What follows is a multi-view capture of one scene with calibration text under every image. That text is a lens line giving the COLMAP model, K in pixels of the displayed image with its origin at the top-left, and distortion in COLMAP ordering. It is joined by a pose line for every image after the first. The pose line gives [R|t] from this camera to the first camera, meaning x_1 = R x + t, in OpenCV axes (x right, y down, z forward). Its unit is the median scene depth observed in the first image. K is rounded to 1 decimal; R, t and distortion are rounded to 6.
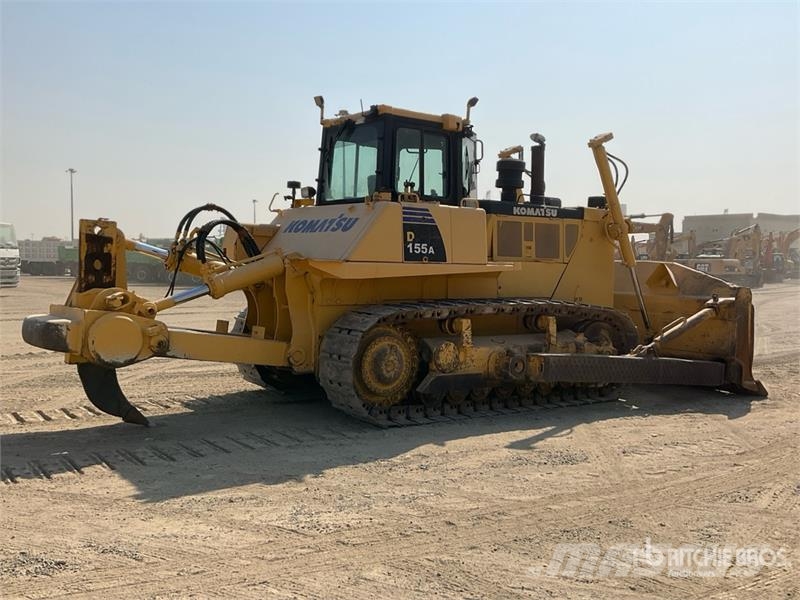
lens RADIAL K [[668.0, 0, 402.6], [0, 668.0, 298.4], [0, 0, 1]] dist [0.077581, -0.150531]
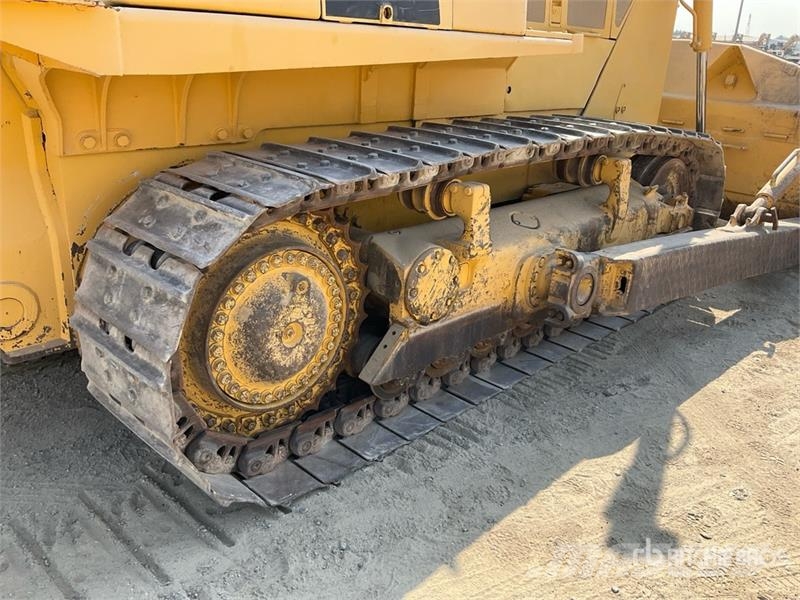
lens RADIAL K [[668.0, 0, 402.6], [0, 668.0, 298.4], [0, 0, 1]] dist [0.077581, -0.150531]
pose [[0.983657, -0.037164, 0.176174, -0.021919], [-0.019754, 0.950284, 0.310757, -0.027997], [-0.178964, -0.309159, 0.934020, 0.633887]]
